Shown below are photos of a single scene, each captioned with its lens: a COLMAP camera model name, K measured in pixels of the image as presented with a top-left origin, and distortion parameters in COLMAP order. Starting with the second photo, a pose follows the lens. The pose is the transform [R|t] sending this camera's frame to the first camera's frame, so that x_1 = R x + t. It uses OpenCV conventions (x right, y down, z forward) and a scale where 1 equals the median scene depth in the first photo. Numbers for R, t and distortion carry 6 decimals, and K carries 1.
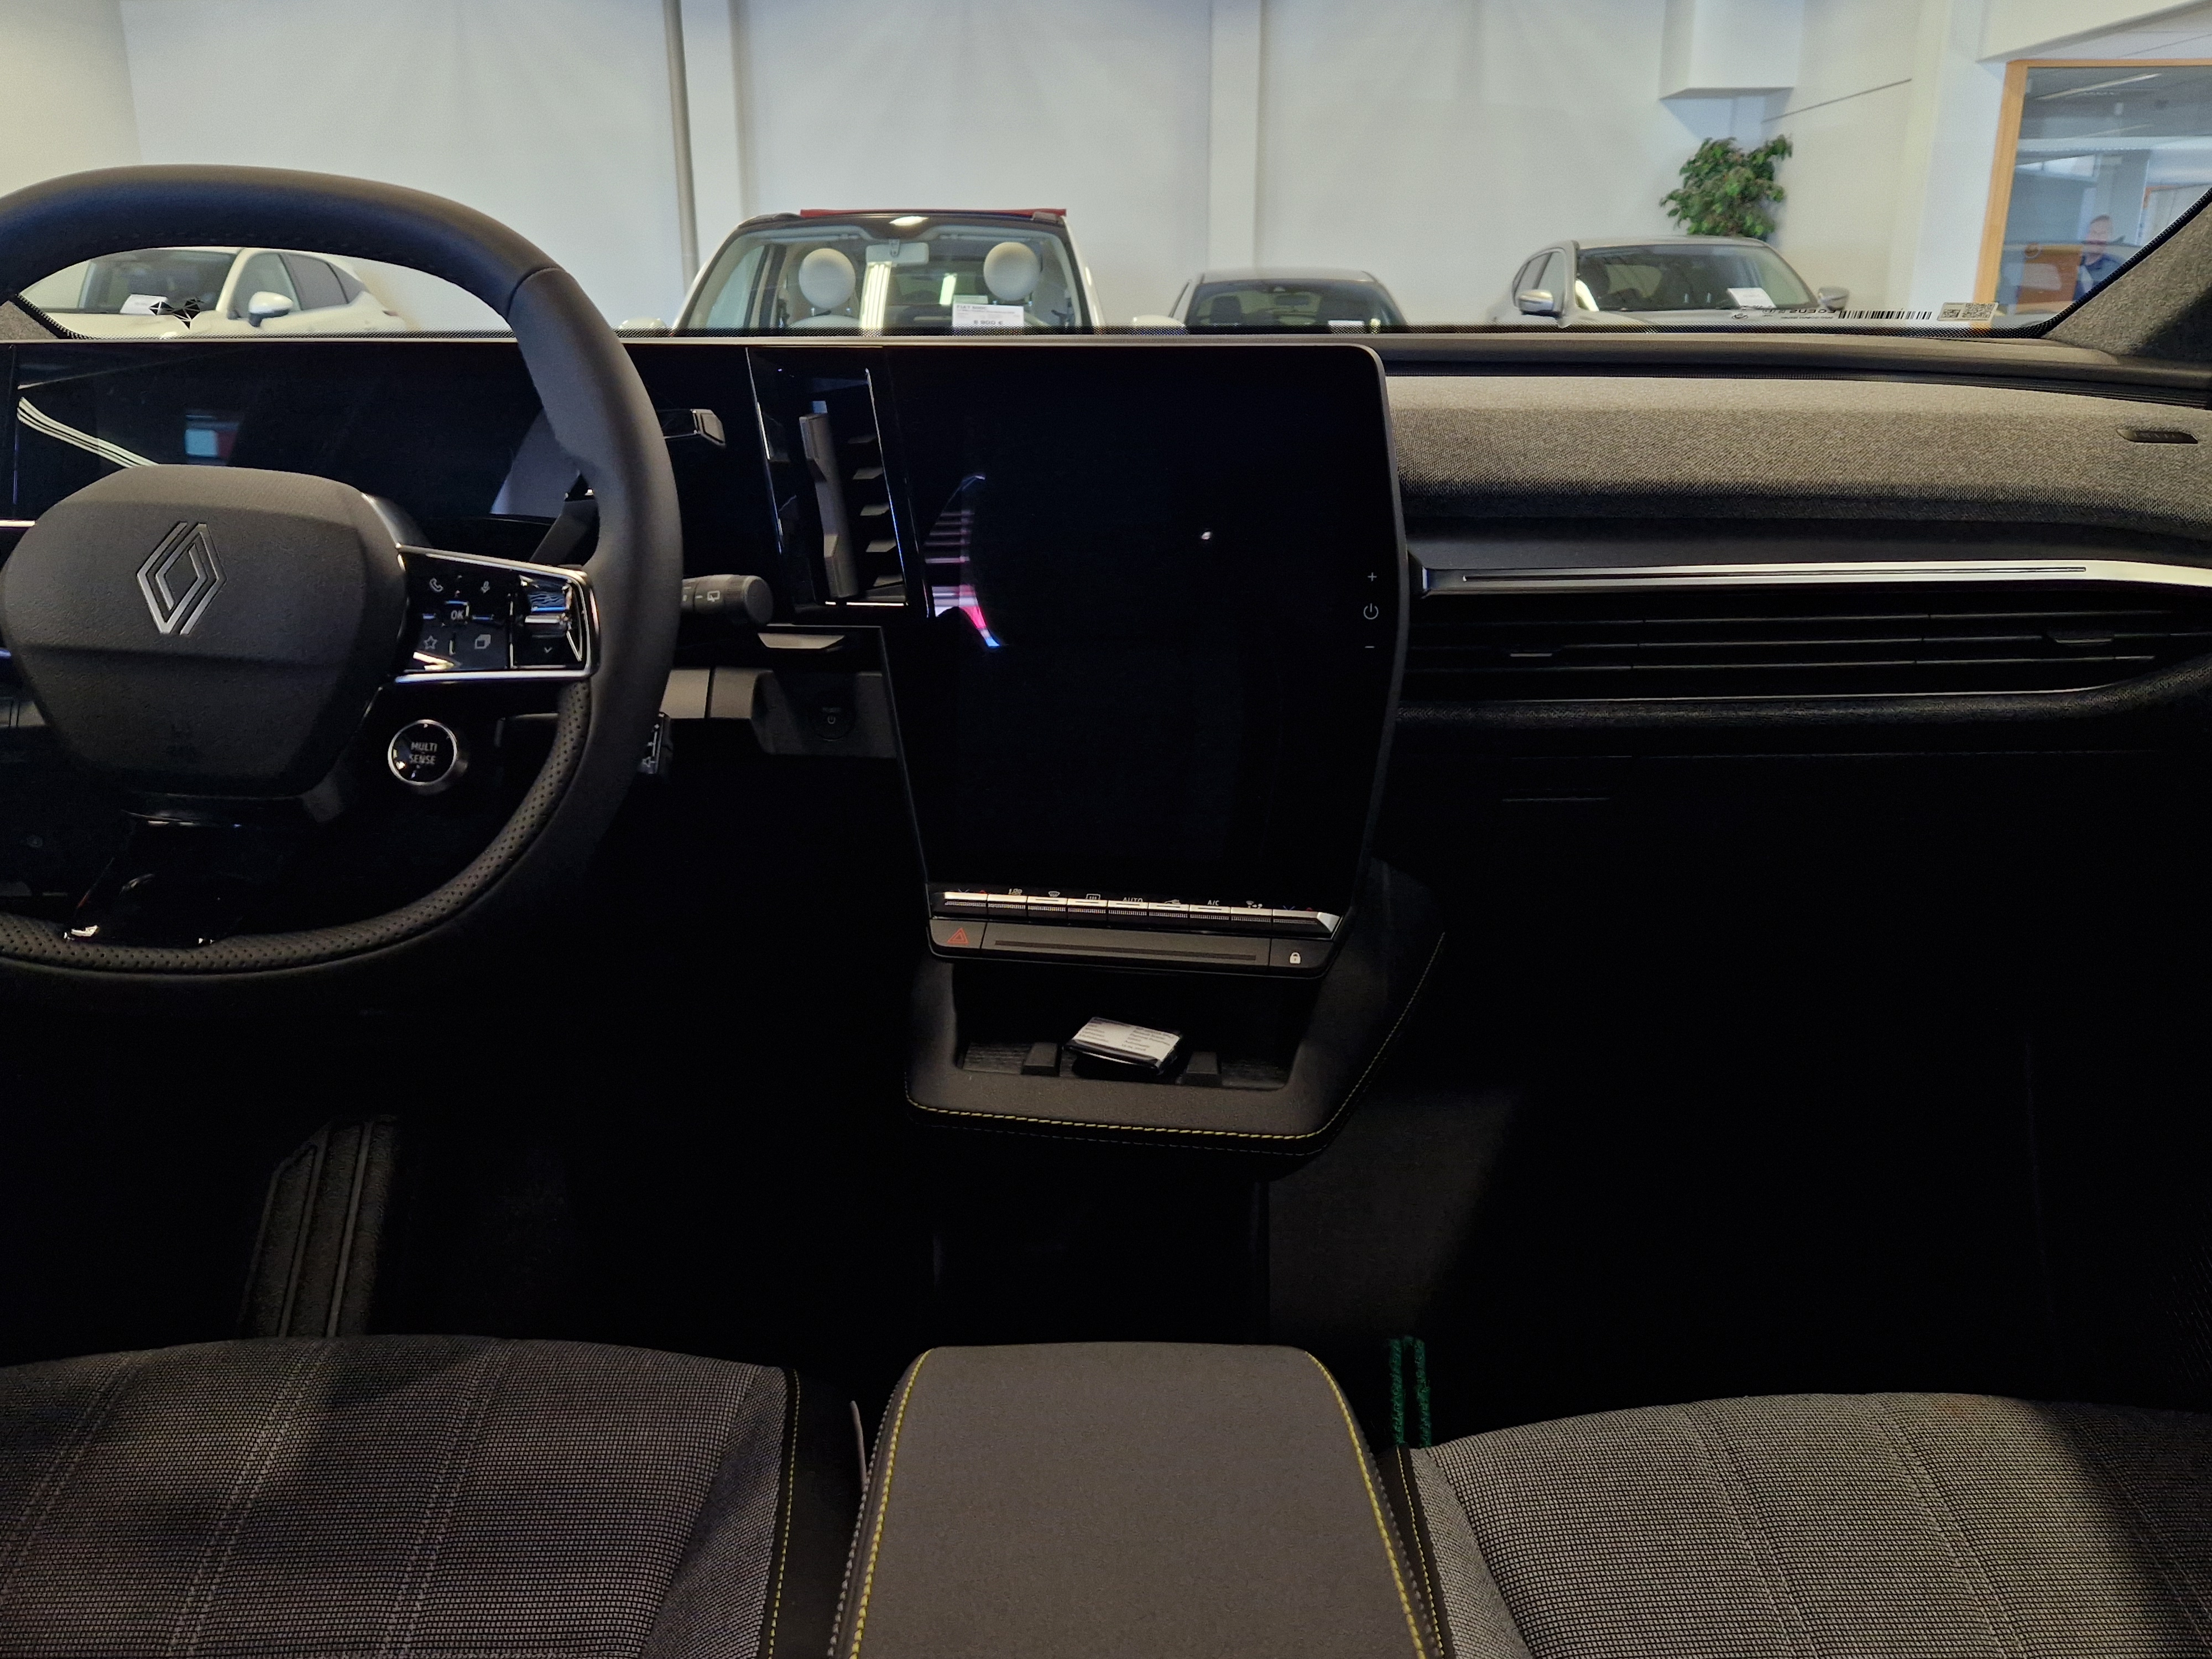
lens RADIAL K [[1773.5, 0, 1099.4], [0, 1773.5, 834.2], [0, 0, 1]] dist [0.068669, -0.084253]
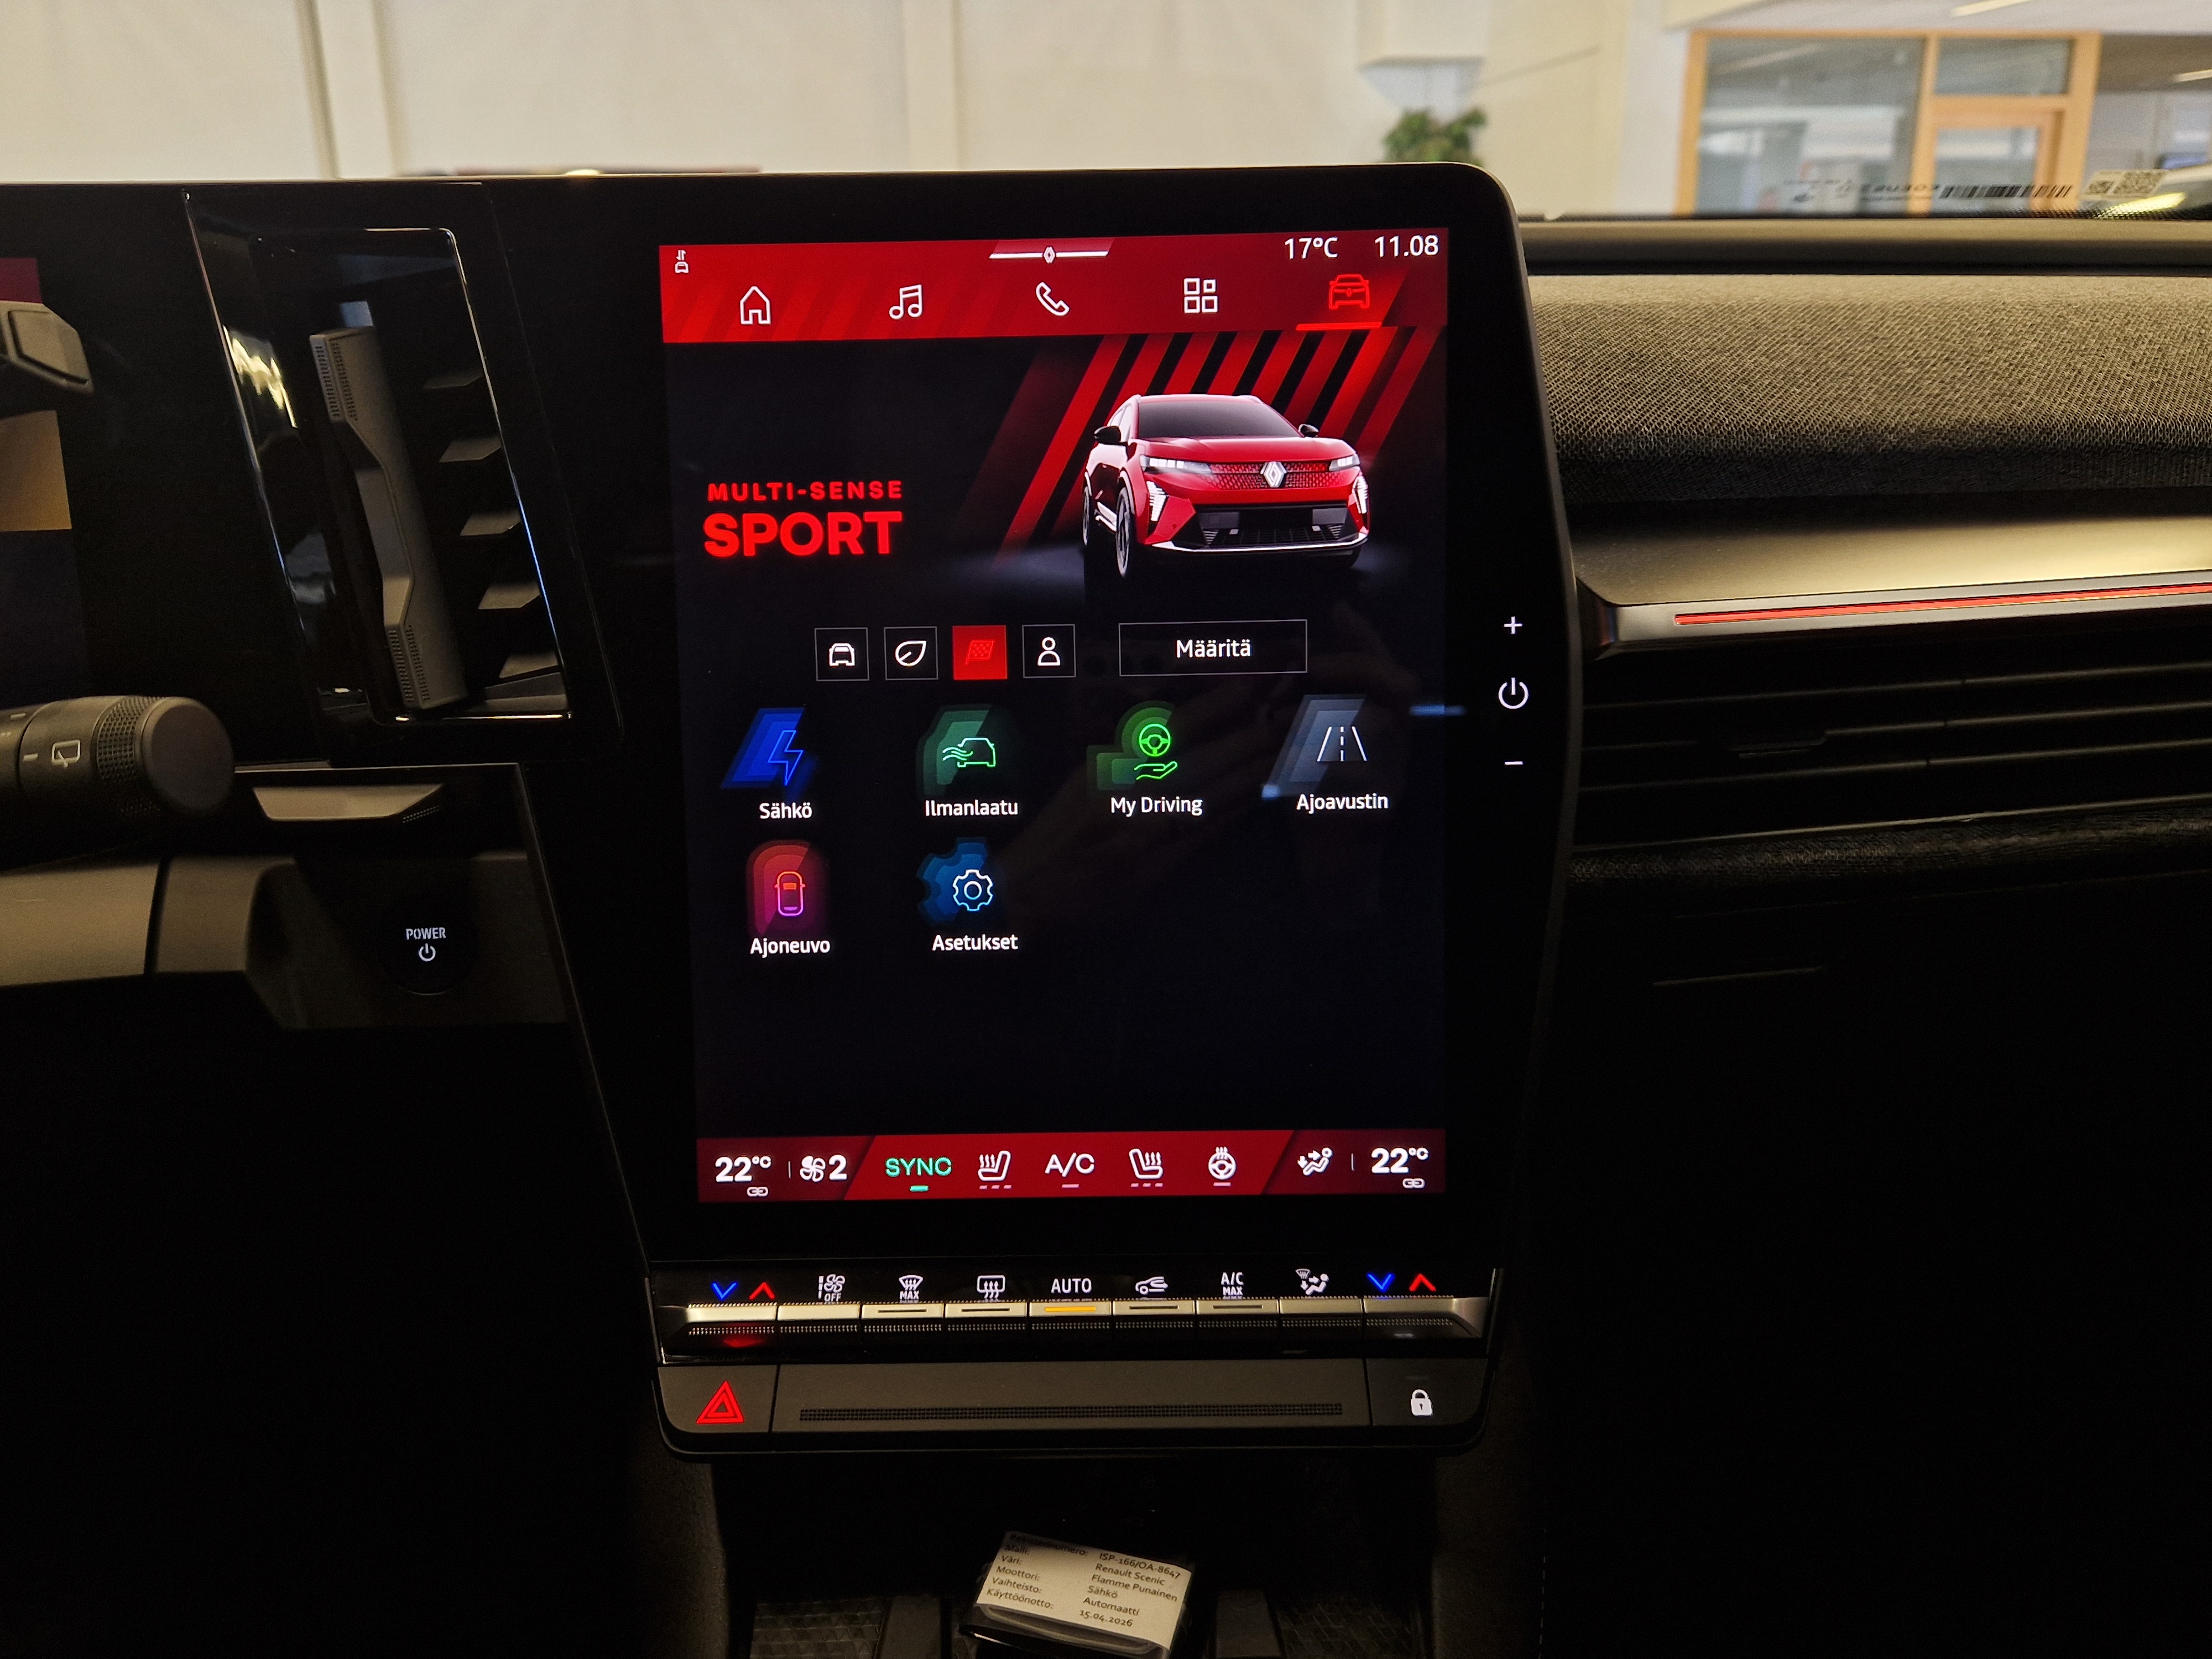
lens RADIAL K [[1773.5, 0, 1099.4], [0, 1773.5, 834.2], [0, 0, 1]] dist [0.068669, -0.084253]
pose [[0.986081, -0.061010, 0.154666, -0.042439], [0.059975, 0.998135, 0.011350, -0.093014], [-0.155070, -0.001915, 0.987902, 0.489845]]
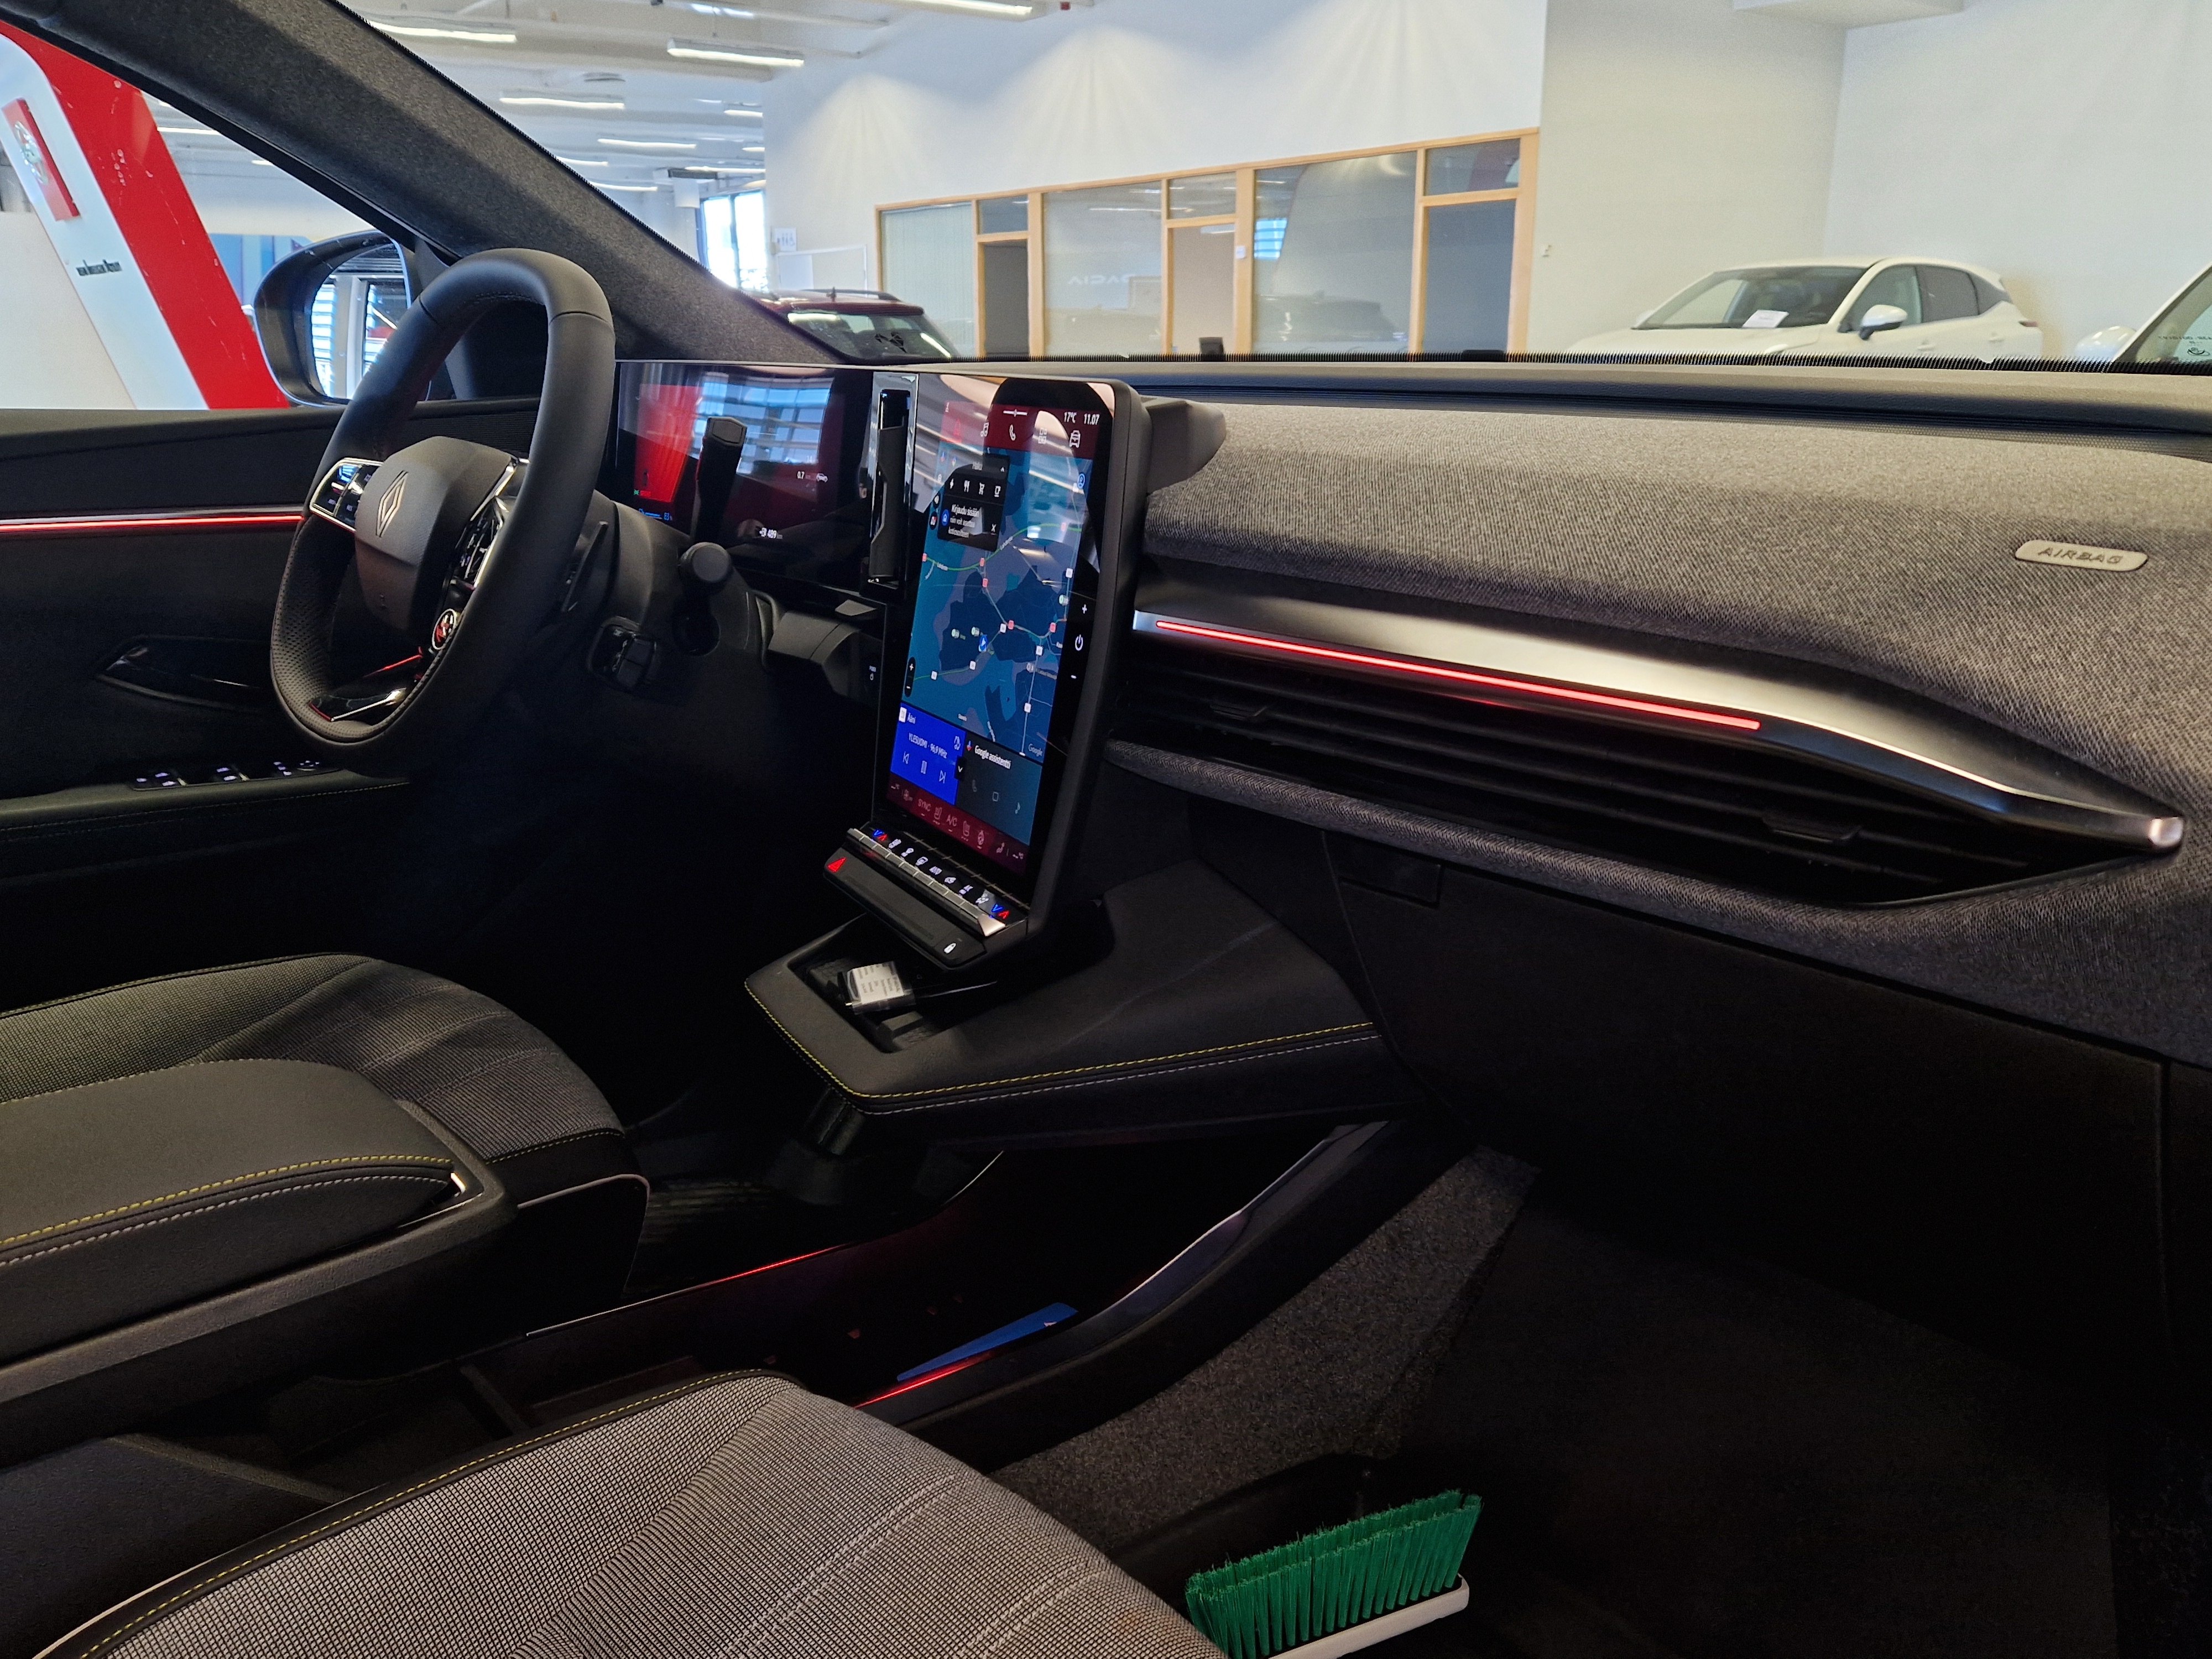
lens RADIAL K [[1773.5, 0, 1099.4], [0, 1773.5, 834.2], [0, 0, 1]] dist [0.068669, -0.084253]
pose [[0.622400, 0.215403, -0.752476, 0.900235], [-0.219333, 0.970866, 0.096501, -0.113006], [0.751339, 0.104980, 0.651512, 0.339010]]
